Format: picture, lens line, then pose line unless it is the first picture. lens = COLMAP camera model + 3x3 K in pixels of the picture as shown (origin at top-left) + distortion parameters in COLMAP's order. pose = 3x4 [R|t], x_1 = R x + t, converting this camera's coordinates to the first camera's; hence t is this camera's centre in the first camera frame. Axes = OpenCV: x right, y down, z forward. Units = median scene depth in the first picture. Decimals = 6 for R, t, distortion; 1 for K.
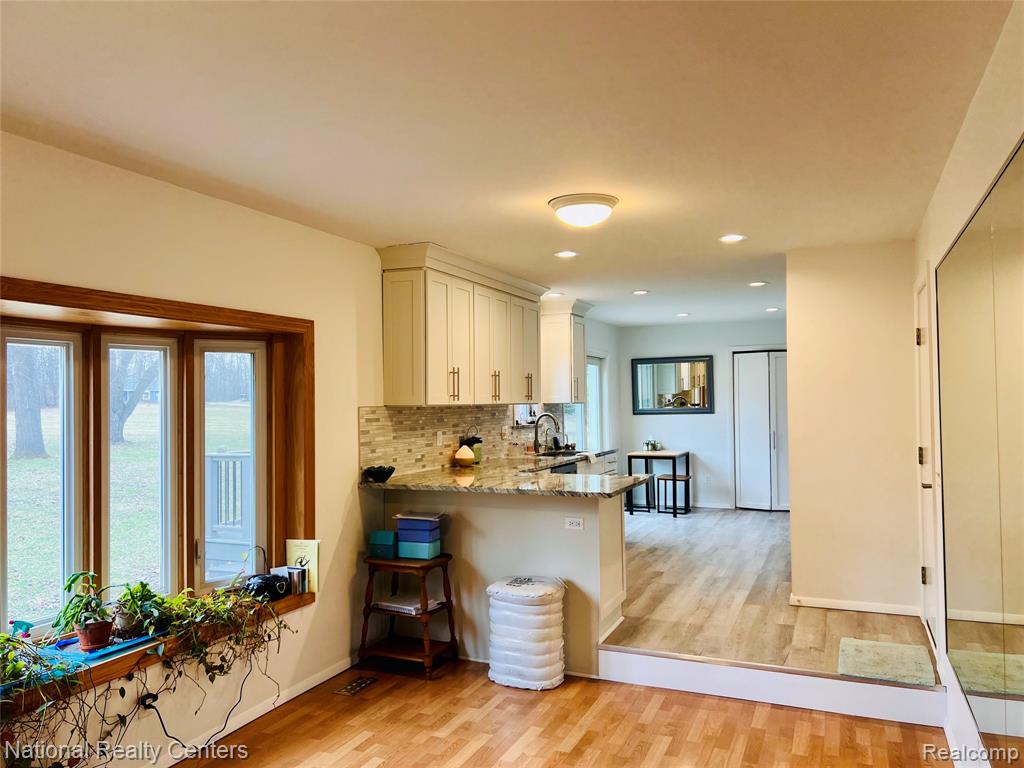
lens RADIAL K [[772.2, 0, 512.0], [0, 772.2, 384.0], [0, 0, 1]] dist [0.078641, -0.104142]
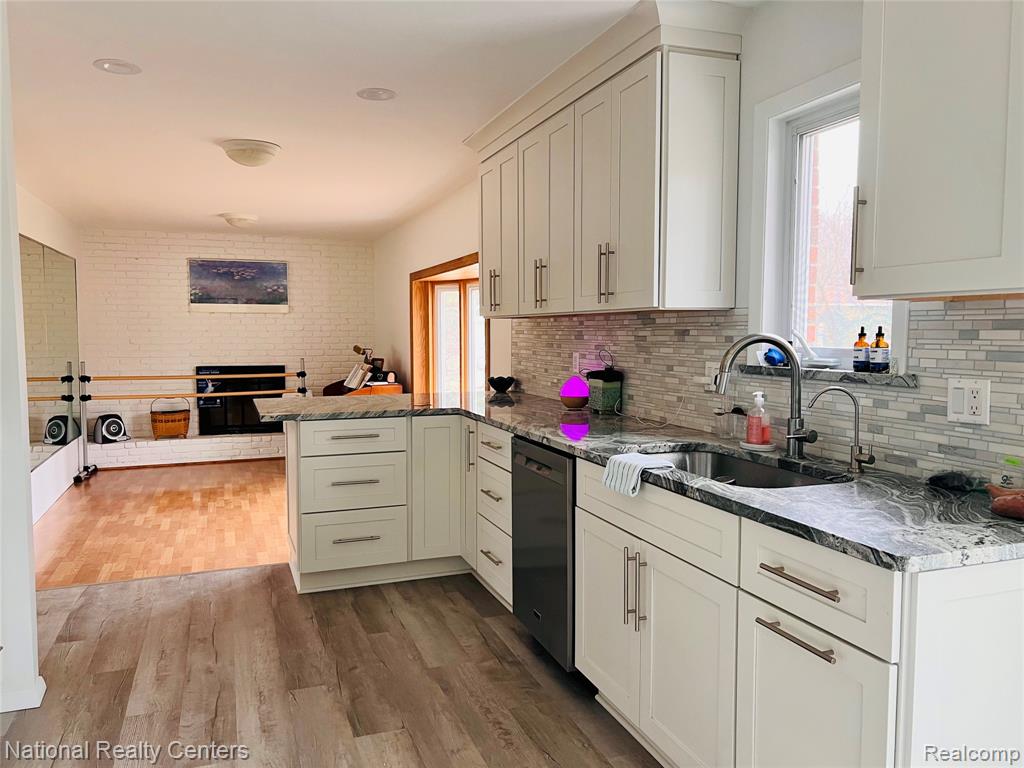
lens RADIAL K [[775.1, 0, 509.4], [0, 775.1, 388.2], [0, 0, 1]] dist [0.058129, -0.063672]
pose [[-0.728589, 0.063333, -0.682017, 0.490034], [0.023956, 0.997463, 0.067033, 0.049779], [0.684532, 0.032502, -0.728258, 1.642674]]
